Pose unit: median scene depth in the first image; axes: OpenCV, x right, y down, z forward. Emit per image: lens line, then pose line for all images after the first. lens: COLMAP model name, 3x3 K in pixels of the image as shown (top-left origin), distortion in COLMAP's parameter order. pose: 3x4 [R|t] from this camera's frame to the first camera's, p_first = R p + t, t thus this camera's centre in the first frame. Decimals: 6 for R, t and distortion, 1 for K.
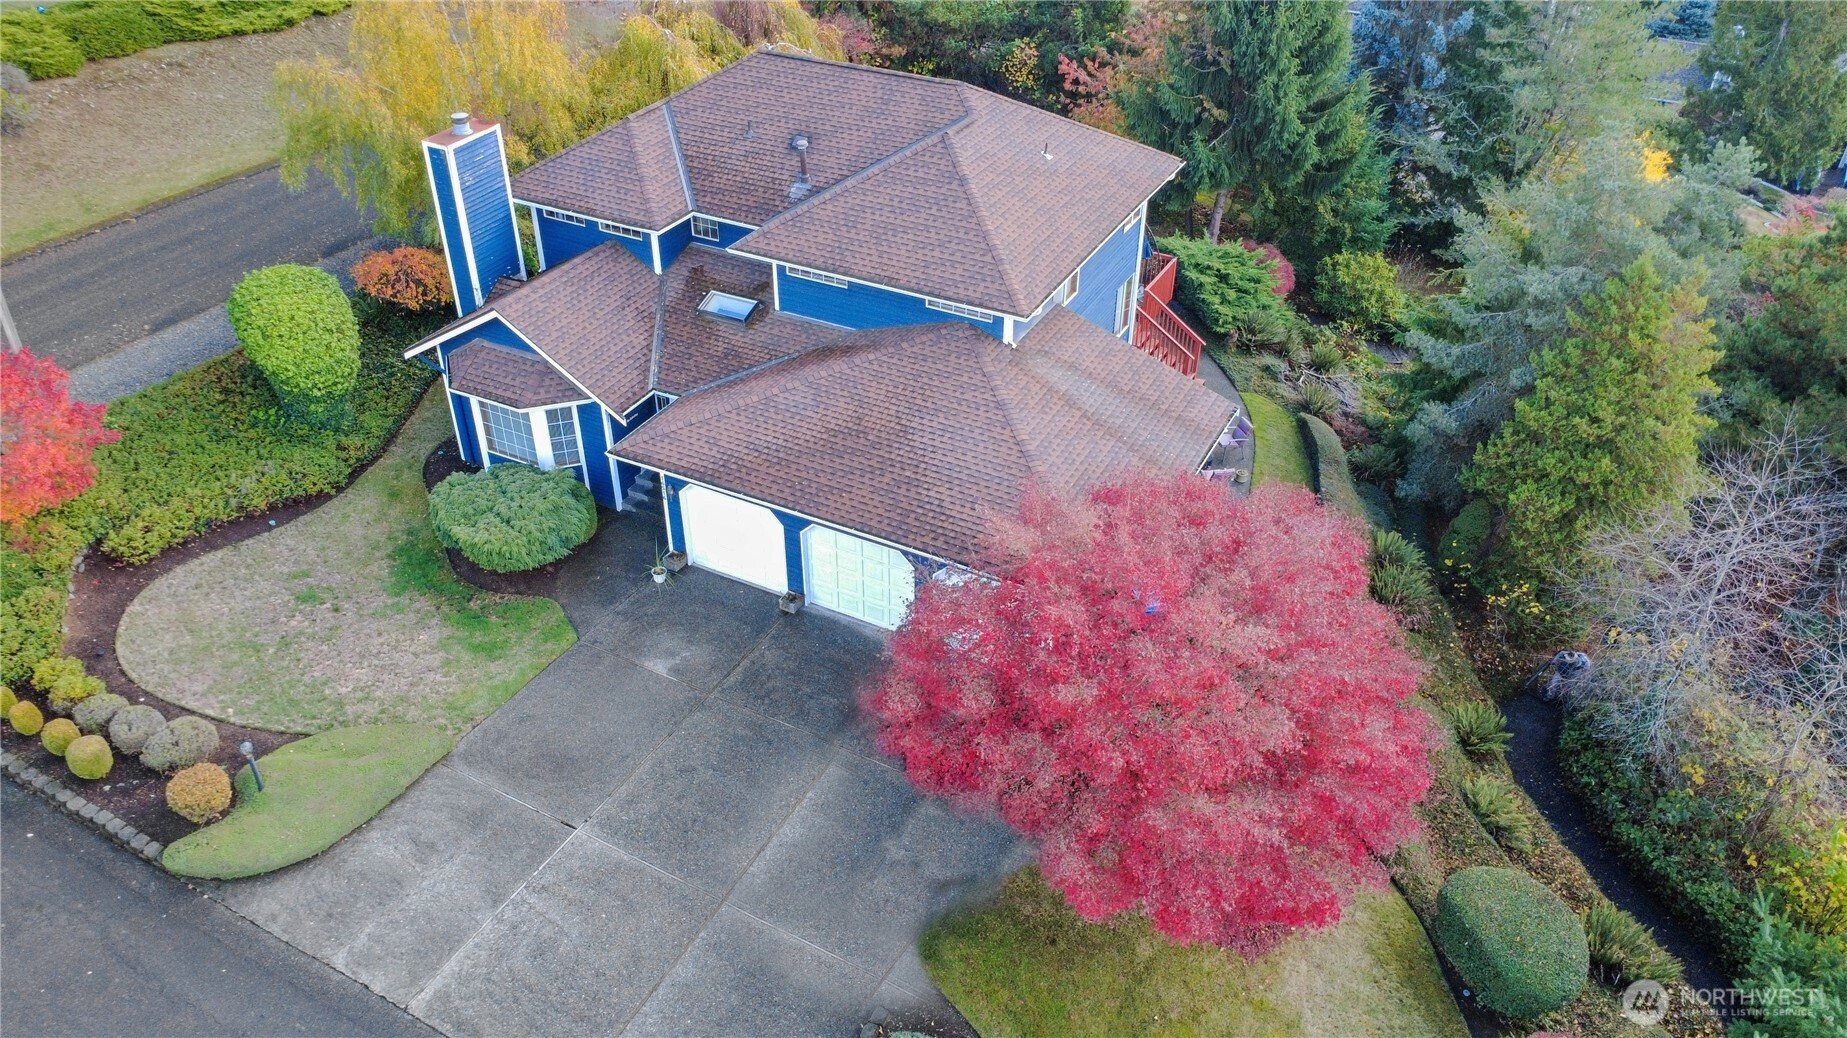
lens RADIAL K [[1343.3, 0, 923.5], [0, 1343.3, 519.0], [0, 0, 1]] dist [-0.000720, 0.003690]
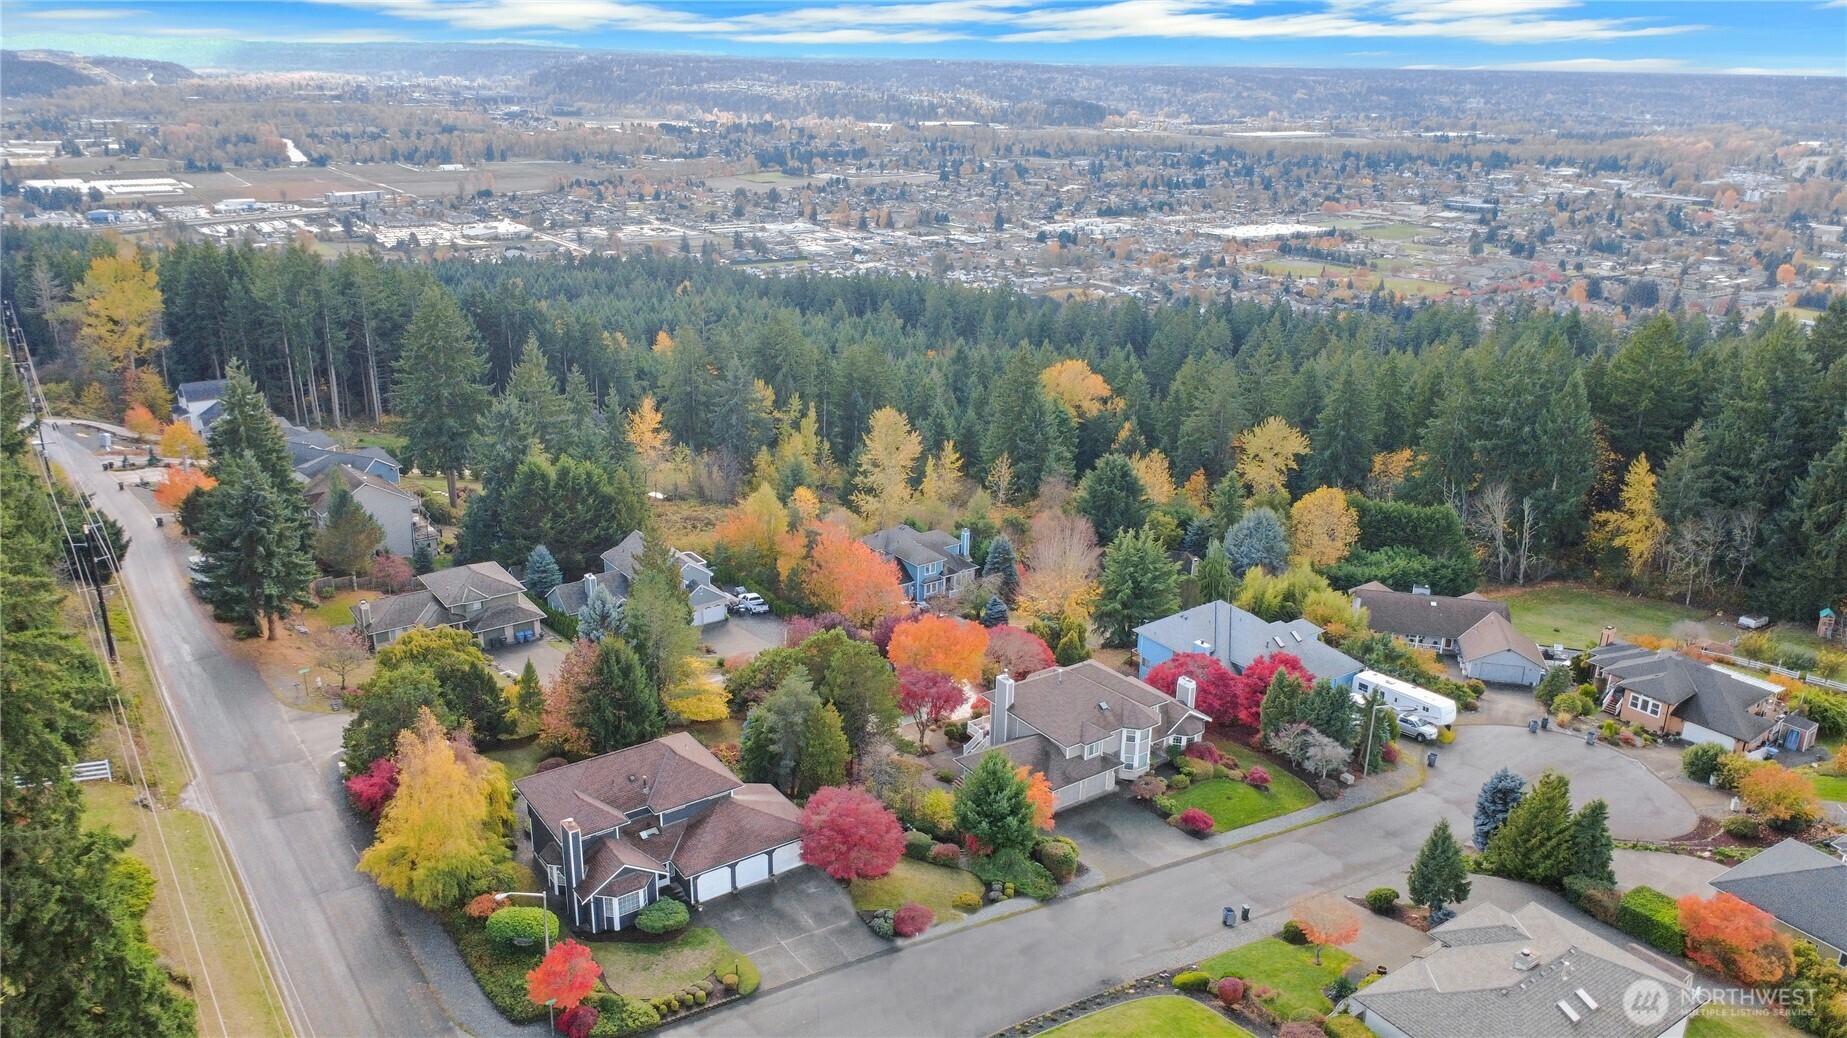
lens RADIAL K [[1343.3, 0, 923.5], [0, 1343.3, 519.0], [0, 0, 1]] dist [-0.000720, 0.003690]
pose [[0.464575, -0.289852, 0.836753, -2.461907], [0.504212, 0.863368, 0.019127, -0.577963], [-0.727970, 0.413016, 0.547246, -1.610783]]
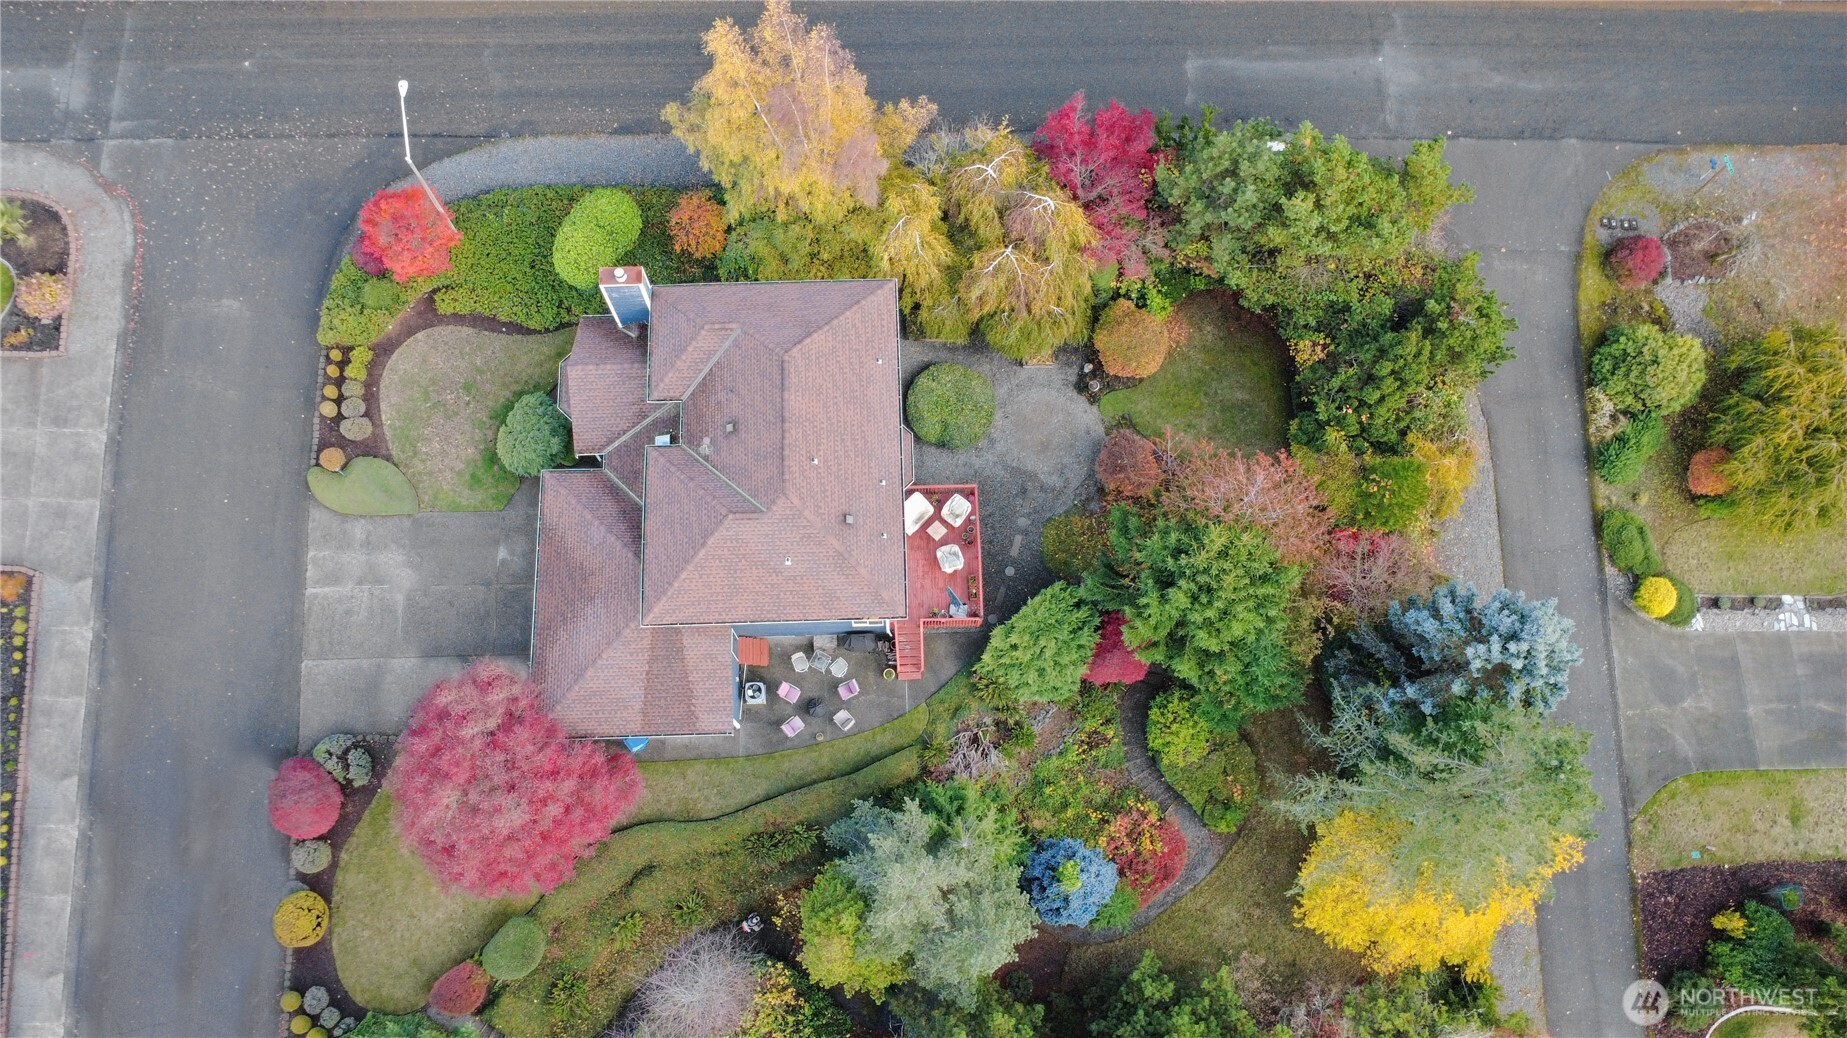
lens RADIAL K [[1343.3, 0, 923.5], [0, 1343.3, 519.0], [0, 0, 1]] dist [-0.000720, 0.003690]
pose [[0.481553, 0.838979, -0.253419, 0.589694], [-0.504598, 0.501830, 0.702529, -1.670194], [0.716580, -0.210431, 0.665005, 0.068774]]
